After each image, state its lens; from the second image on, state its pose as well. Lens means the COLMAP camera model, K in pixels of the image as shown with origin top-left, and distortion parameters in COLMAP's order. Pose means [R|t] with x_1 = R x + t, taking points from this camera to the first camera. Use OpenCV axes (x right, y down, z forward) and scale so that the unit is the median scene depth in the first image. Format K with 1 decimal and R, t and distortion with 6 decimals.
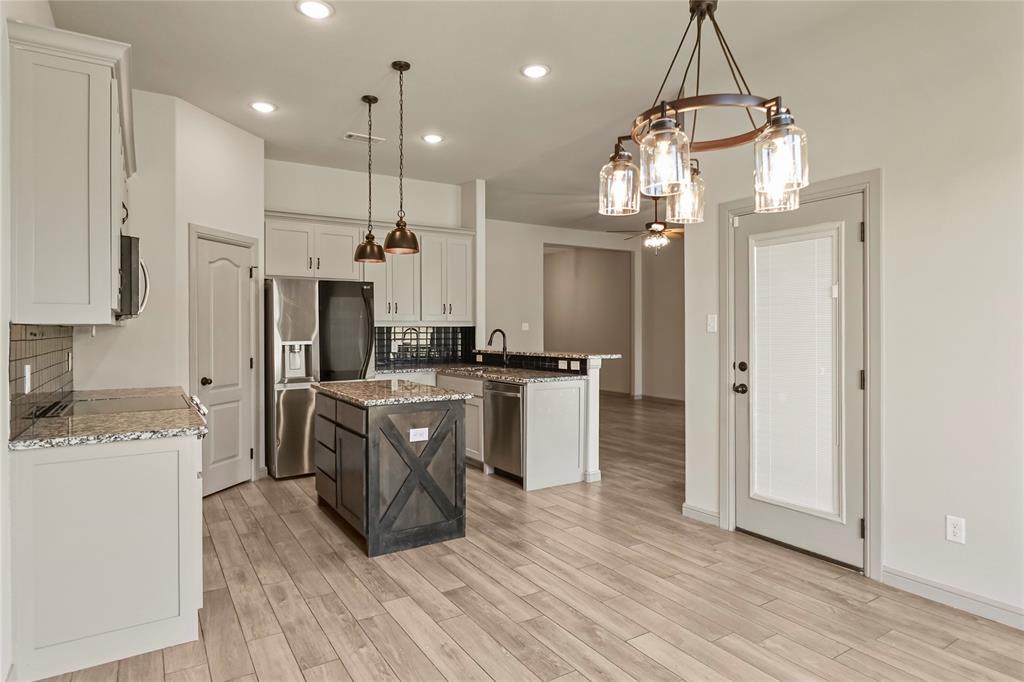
lens RADIAL K [[564.5, 0, 514.9], [0, 564.5, 326.3], [0, 0, 1]] dist [0.000513, 0.000113]
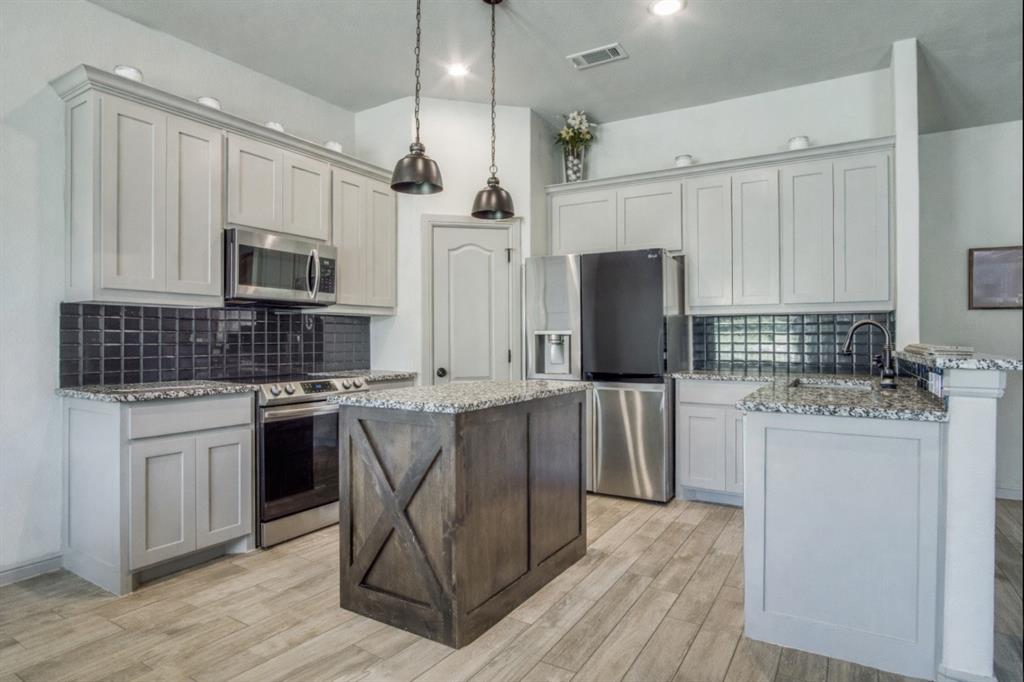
lens RADIAL K [[564.5, 0, 514.9], [0, 564.5, 326.3], [0, 0, 1]] dist [0.000513, 0.000113]
pose [[0.431214, -0.015441, -0.902118, 0.370563], [0.001472, 0.999864, -0.016411, 0.034934], [0.902249, 0.005749, 0.431178, 0.620129]]
